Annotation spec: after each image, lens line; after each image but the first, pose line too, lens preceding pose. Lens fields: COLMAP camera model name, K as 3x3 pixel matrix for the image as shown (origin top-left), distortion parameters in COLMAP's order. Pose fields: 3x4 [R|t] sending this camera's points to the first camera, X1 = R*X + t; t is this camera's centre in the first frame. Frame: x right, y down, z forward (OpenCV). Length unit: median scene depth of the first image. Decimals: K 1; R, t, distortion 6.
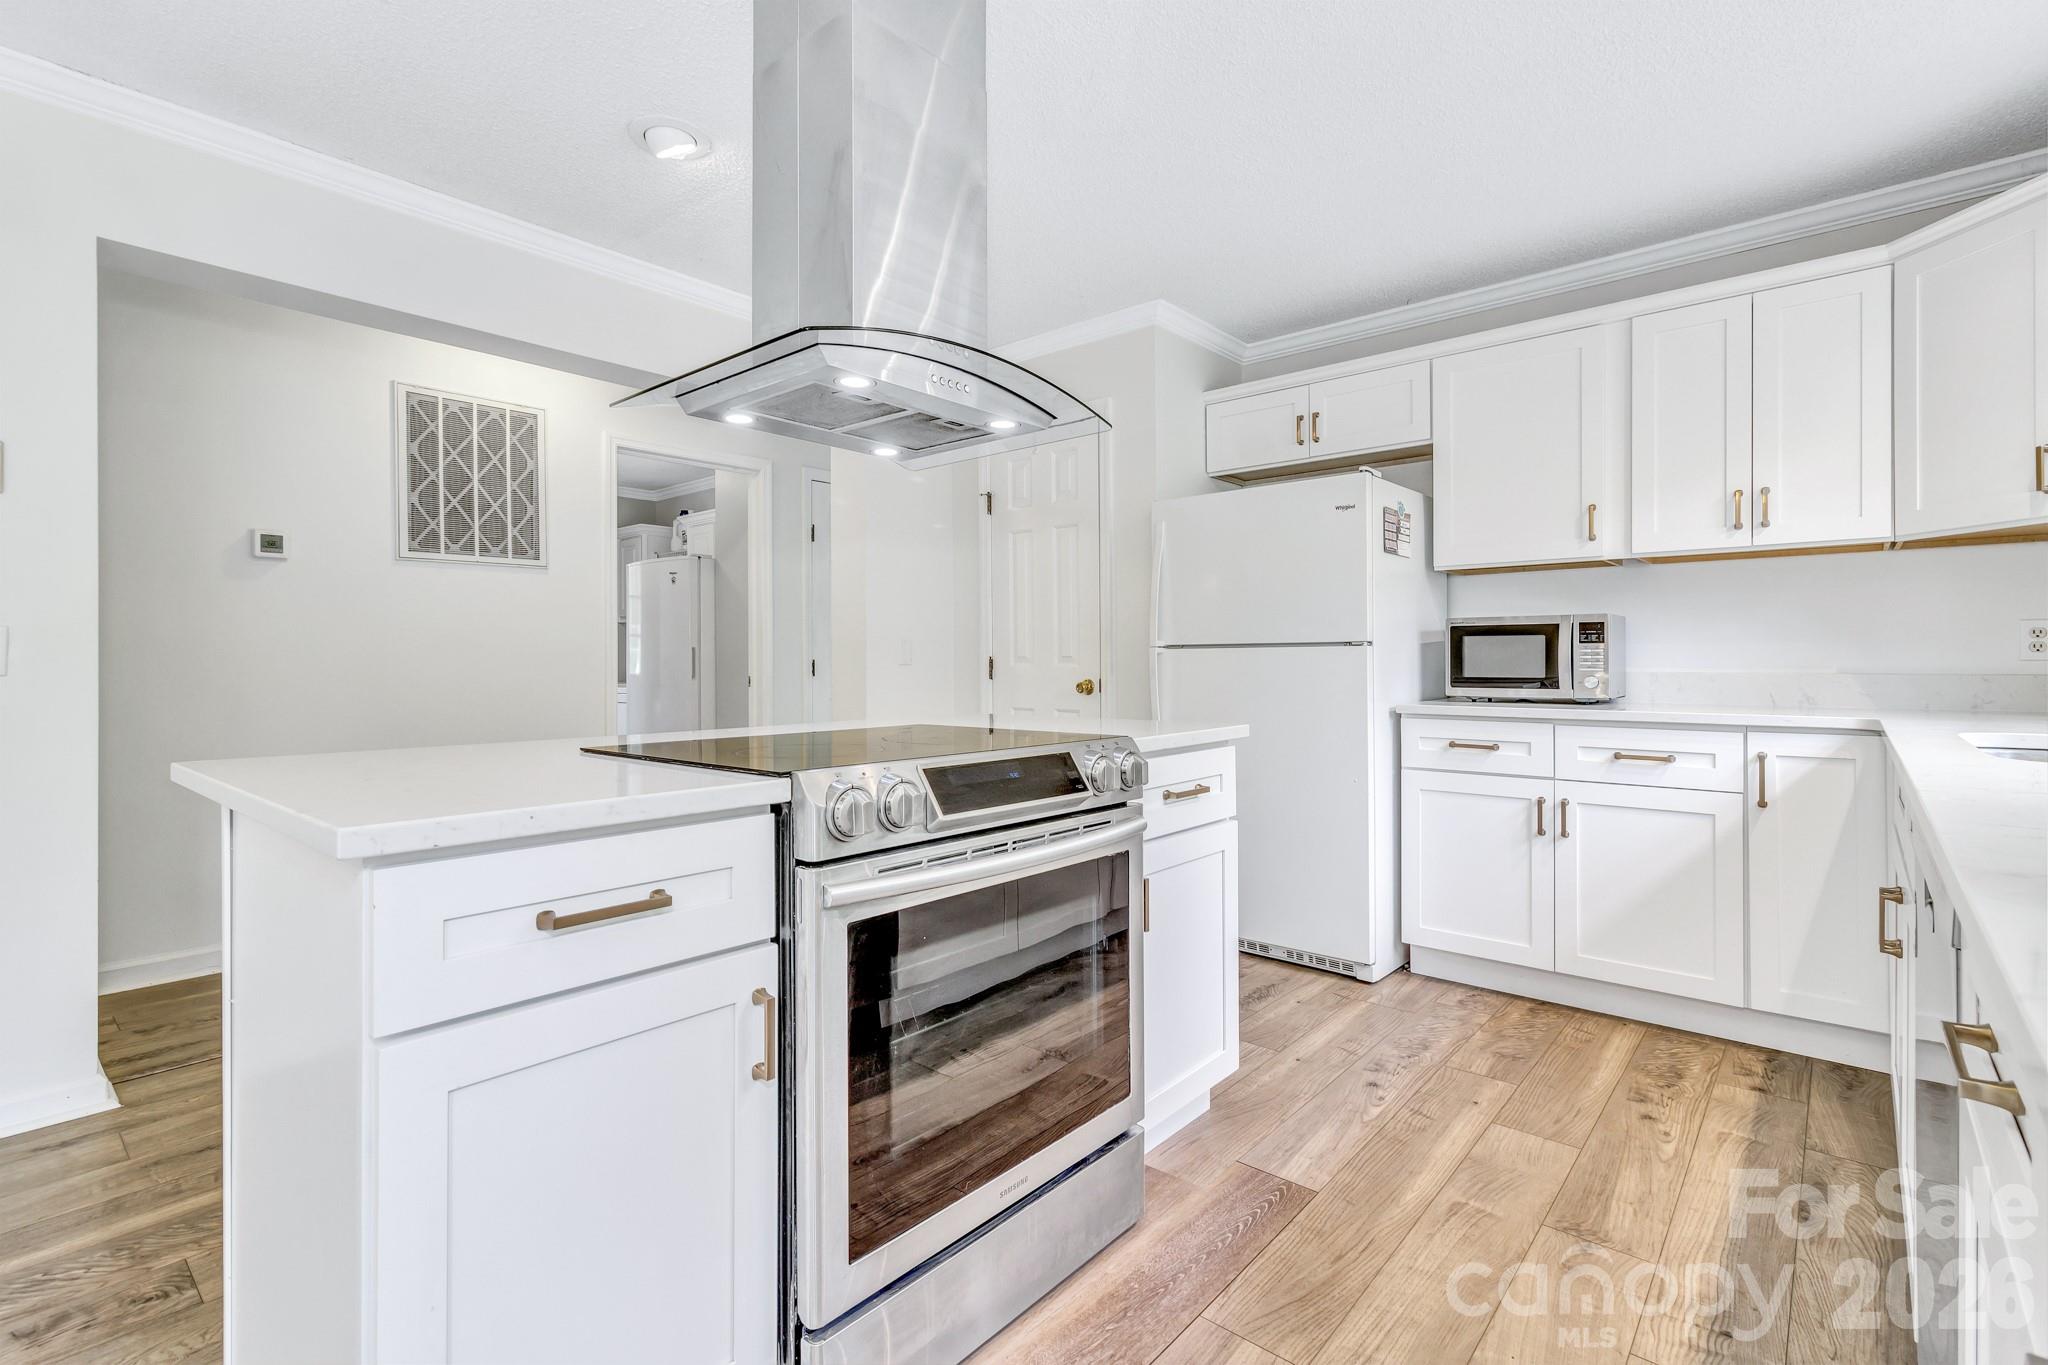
lens RADIAL K [[941.5, 0, 1032.9], [0, 941.5, 680.4], [0, 0, 1]] dist [0.003203, -0.000666]
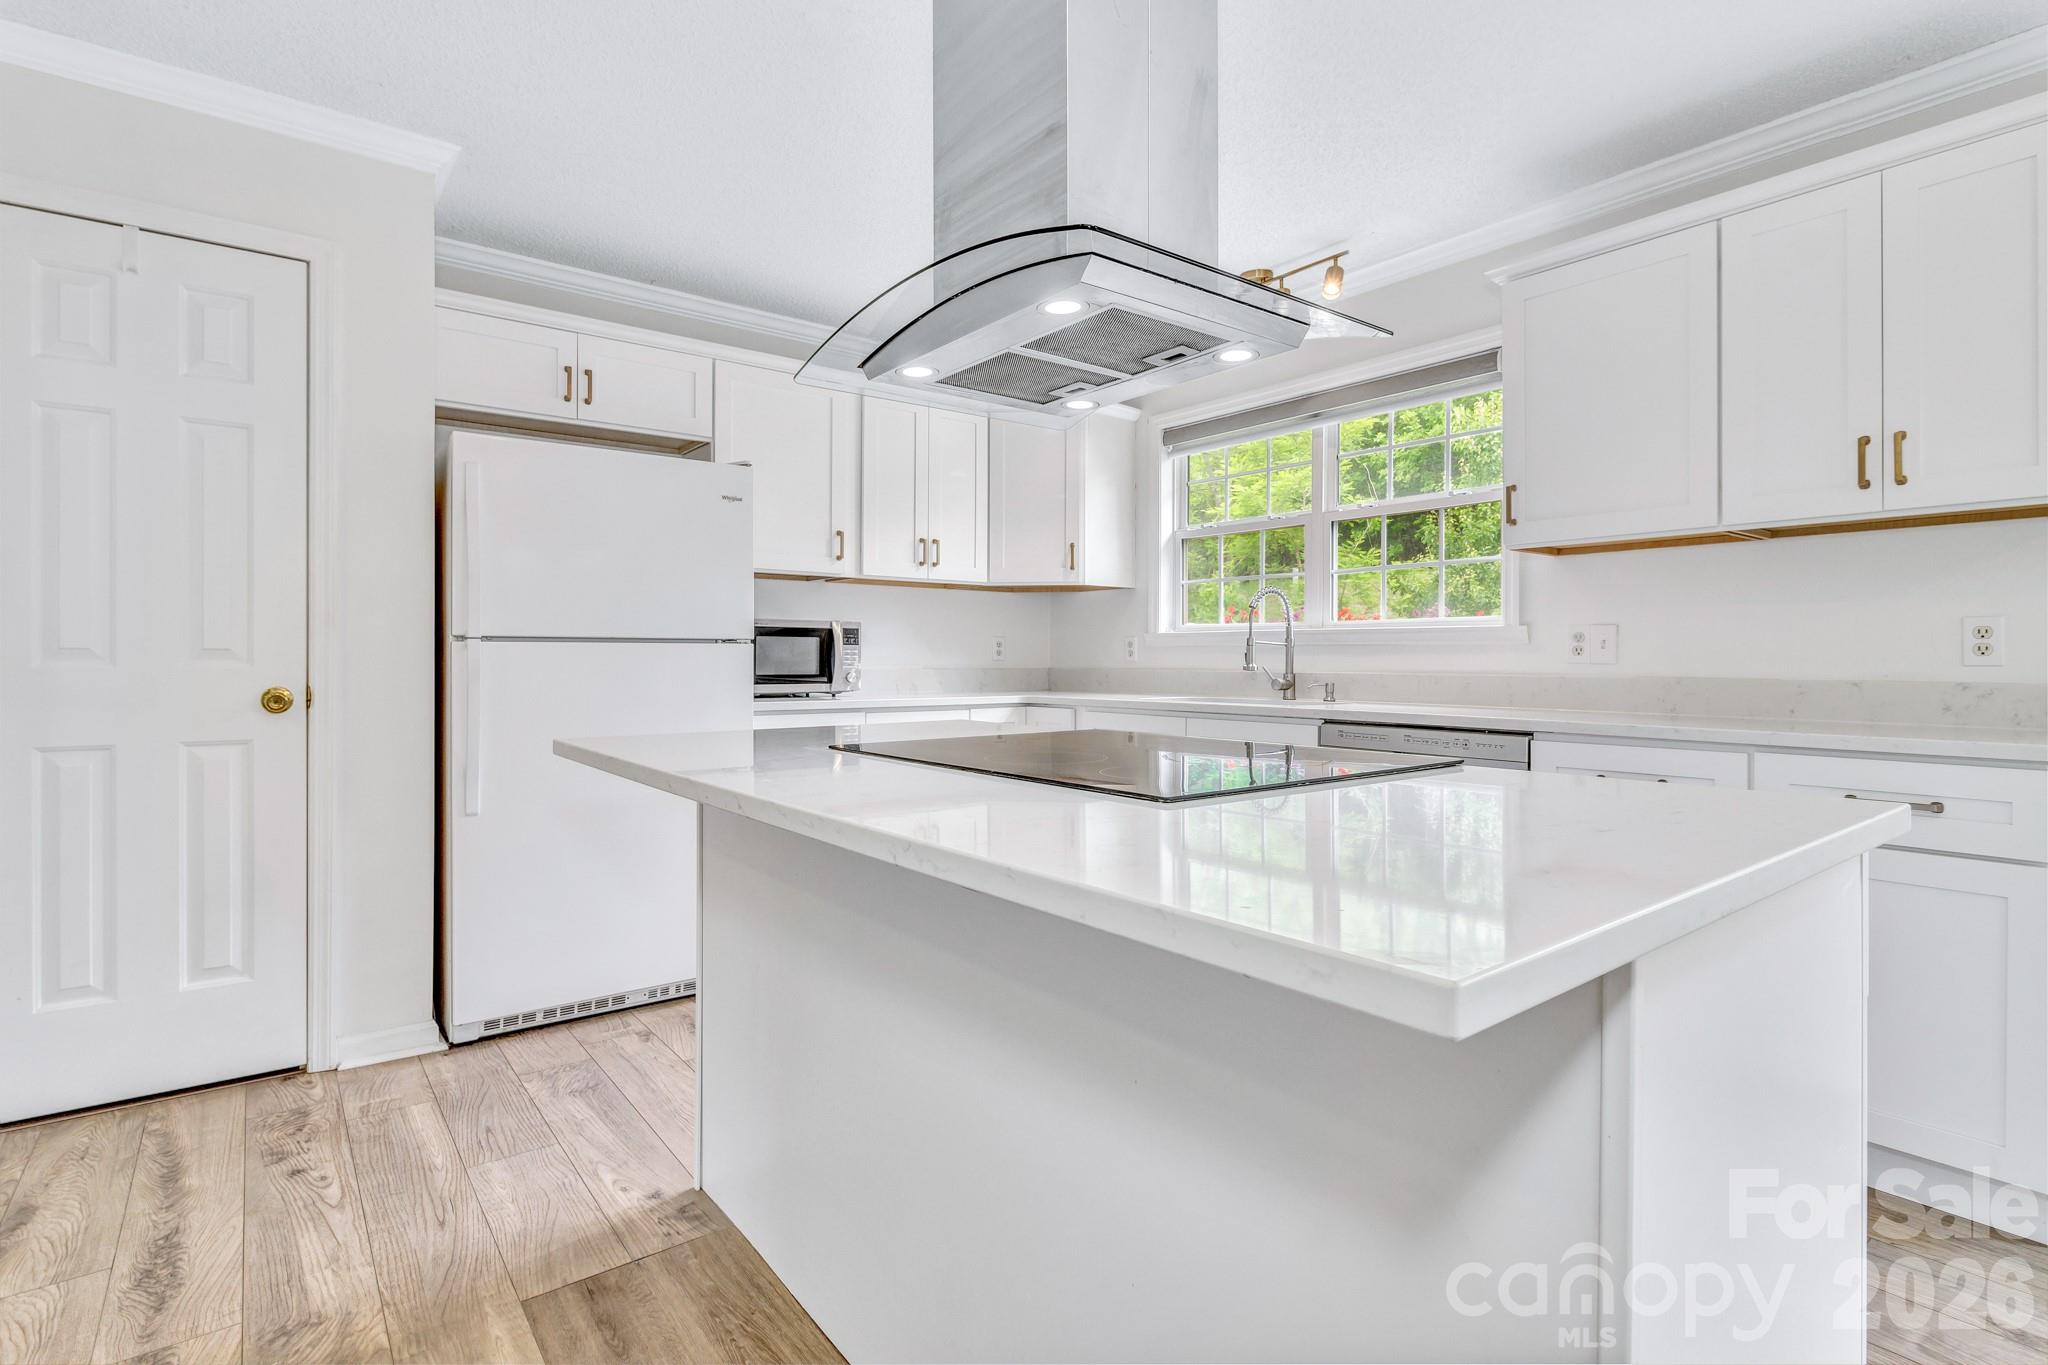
lens RADIAL K [[1008.9, 0, 1031.9], [0, 1008.9, 663.9], [0, 0, 1]] dist [0.012907, -0.000647]
pose [[0.203936, 0.000365, 0.978984, -0.504850], [0.015712, 0.999870, -0.003646, -0.005785], [-0.978858, 0.016125, 0.203904, 0.403004]]
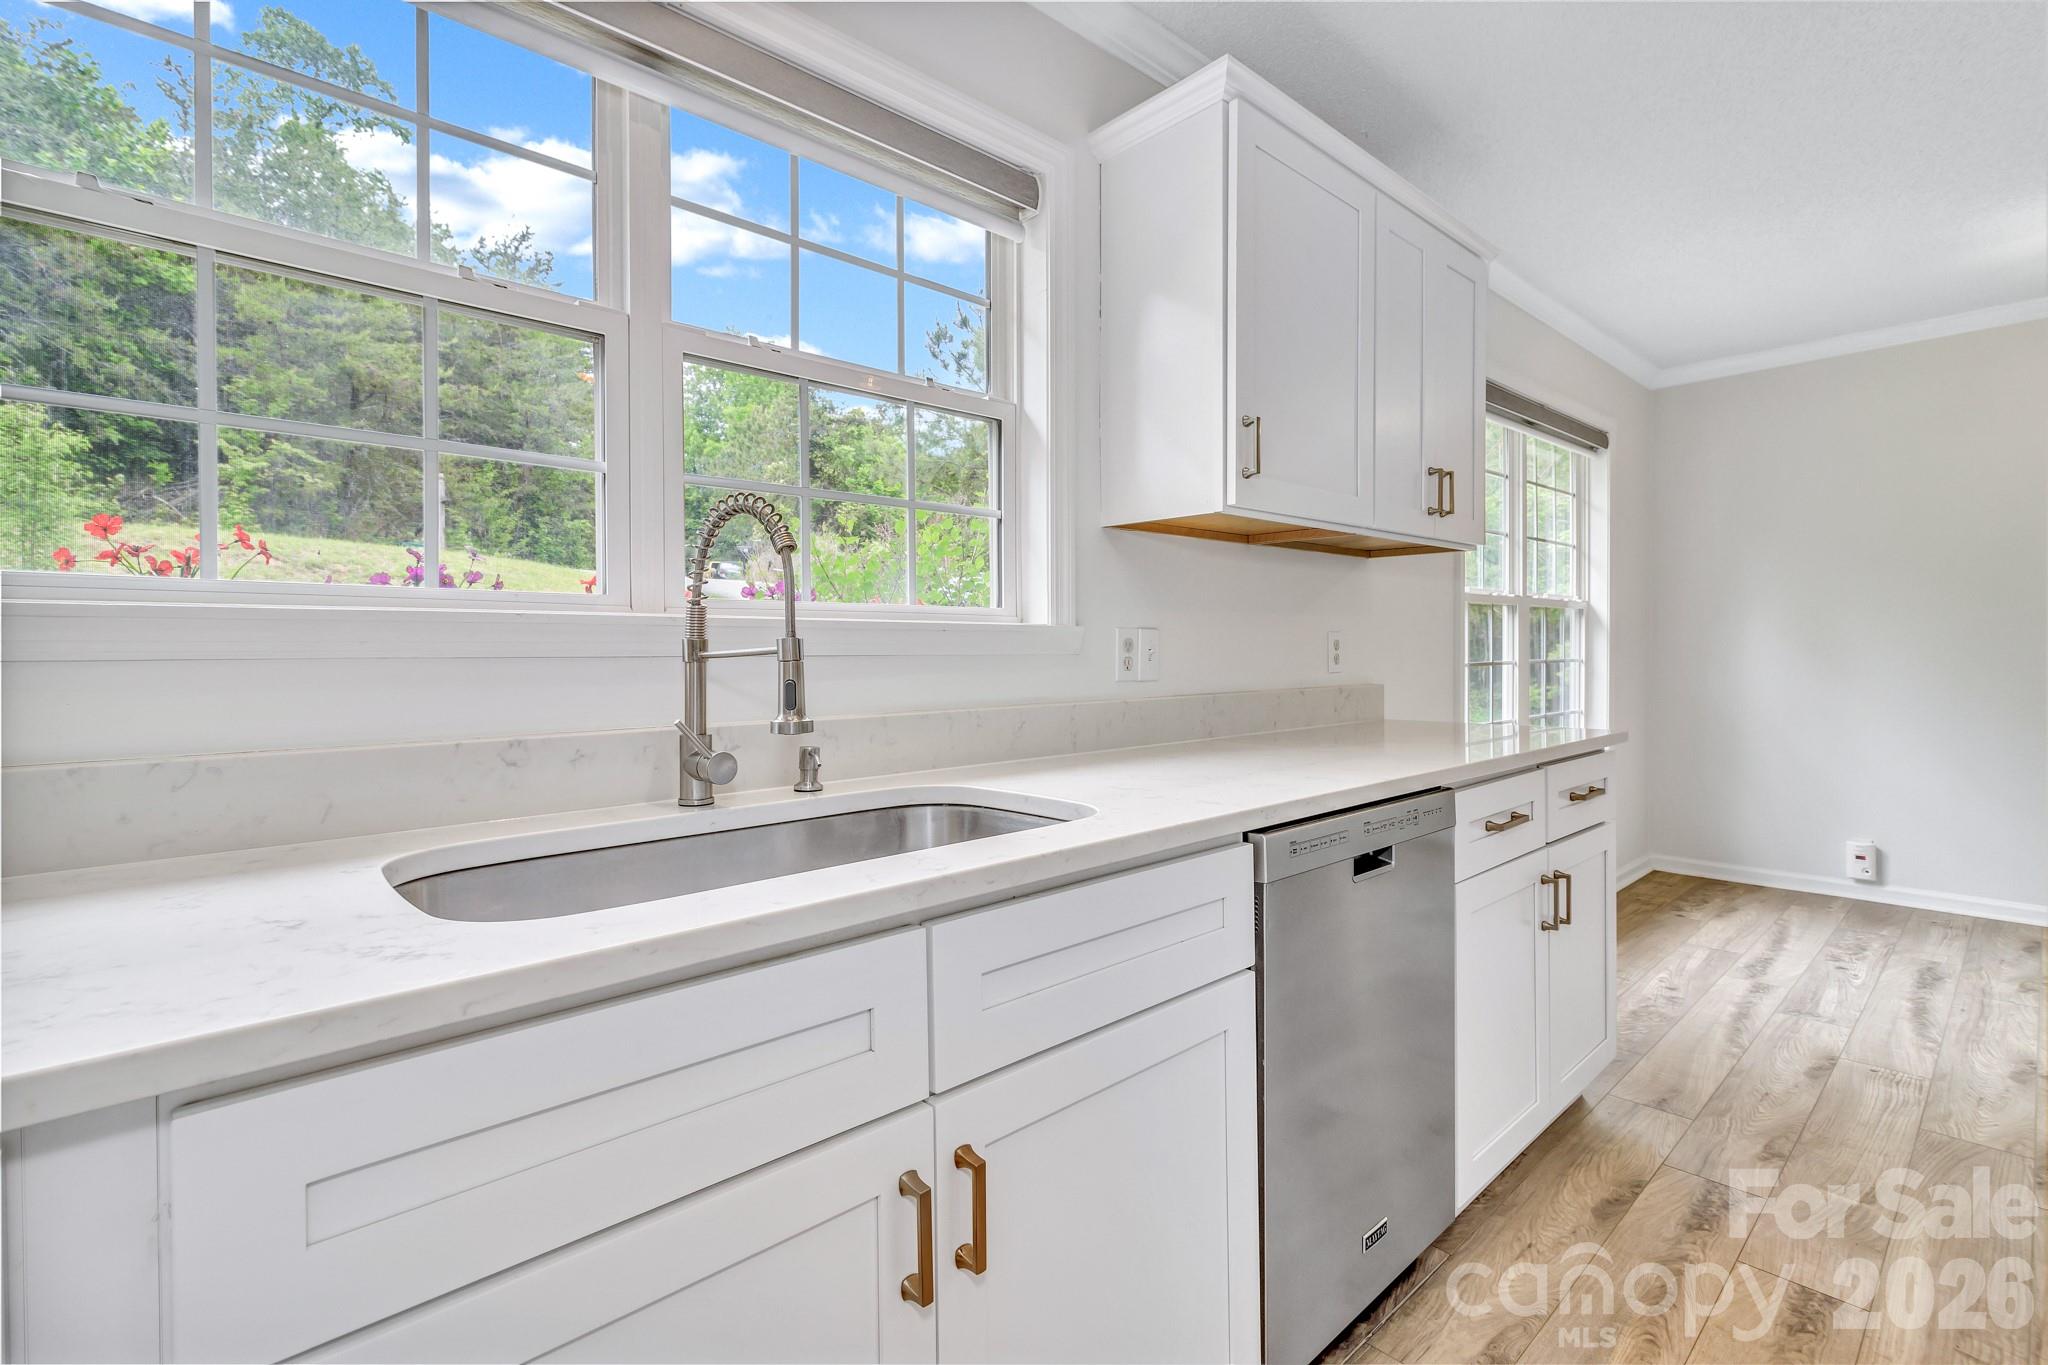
lens RADIAL K [[941.5, 0, 1029.5], [0, 941.5, 668.7], [0, 0, 1]] dist [0.003203, -0.000666]
pose [[-0.993175, 0.007335, 0.116399, 0.362544], [0.012196, 0.999080, 0.041107, -0.032034], [-0.115990, 0.042247, -0.992351, 0.681947]]
